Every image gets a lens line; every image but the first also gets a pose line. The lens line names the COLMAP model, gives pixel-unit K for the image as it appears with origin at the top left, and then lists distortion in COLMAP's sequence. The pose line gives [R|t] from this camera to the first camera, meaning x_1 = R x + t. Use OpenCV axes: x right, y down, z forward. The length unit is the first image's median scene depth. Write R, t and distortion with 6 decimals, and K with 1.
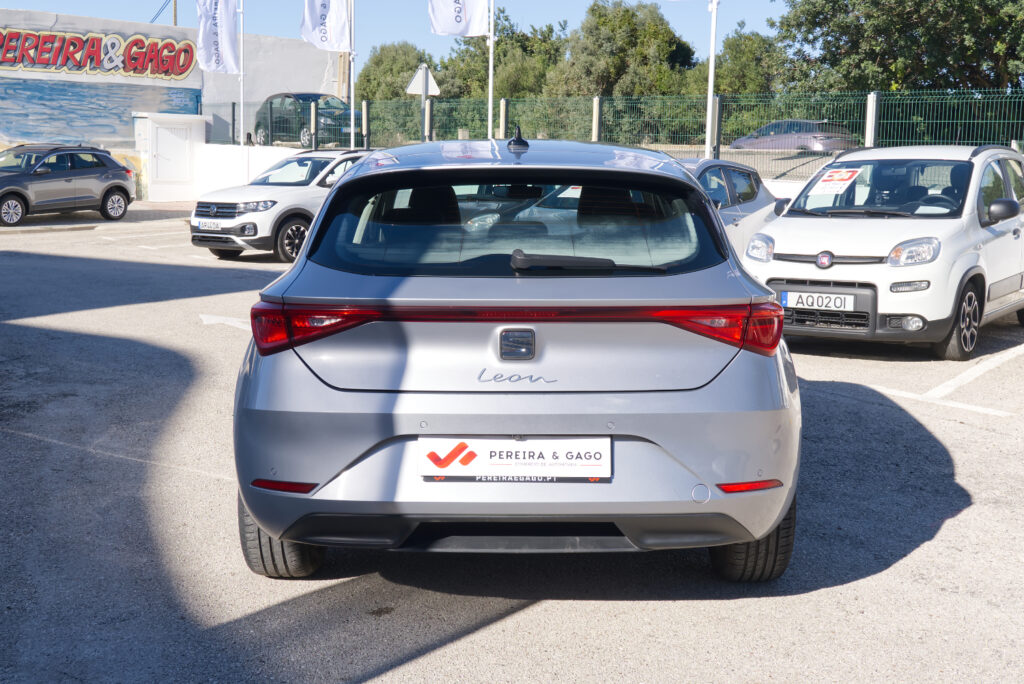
lens RADIAL K [[1245.5, 0, 511.8], [0, 1245.5, 300.1], [0, 0, 1]] dist [0.021733, -0.014377]
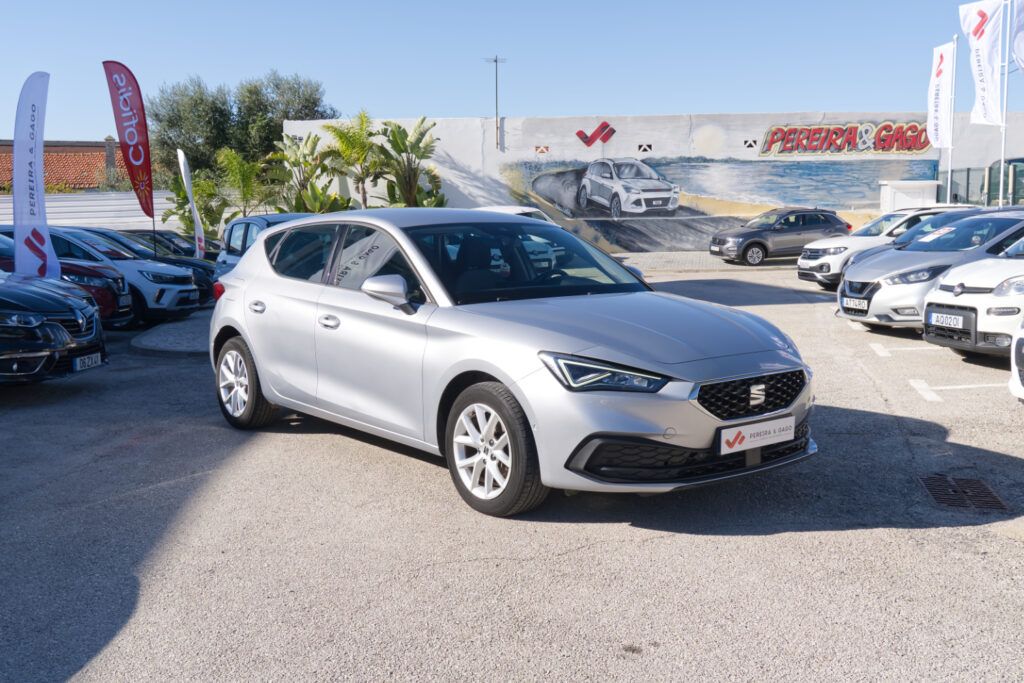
lens RADIAL K [[1031.5, 0, 512.0], [0, 1031.5, 341.5], [0, 0, 1]] dist [0.020450, 0.005212]
pose [[0.693237, 0.068023, -0.717493, 0.228848], [-0.062405, 0.997462, 0.034271, 0.004599], [0.718003, 0.021017, 0.695723, -0.030936]]
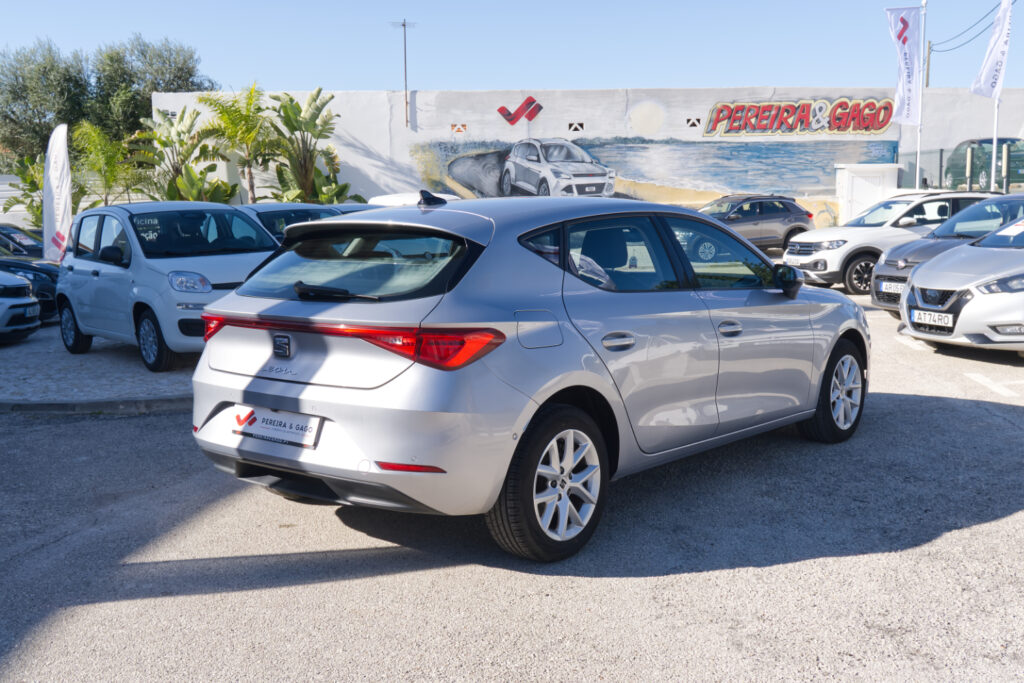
lens RADIAL K [[1068.1, 0, 512.0], [0, 1068.1, 341.5], [0, 0, 1]] dist [0.037755, -0.018004]
pose [[0.763294, 0.060613, -0.643201, 0.130956], [-0.049910, 0.998146, 0.034833, -0.003525], [0.644120, 0.005515, 0.764904, 0.029315]]
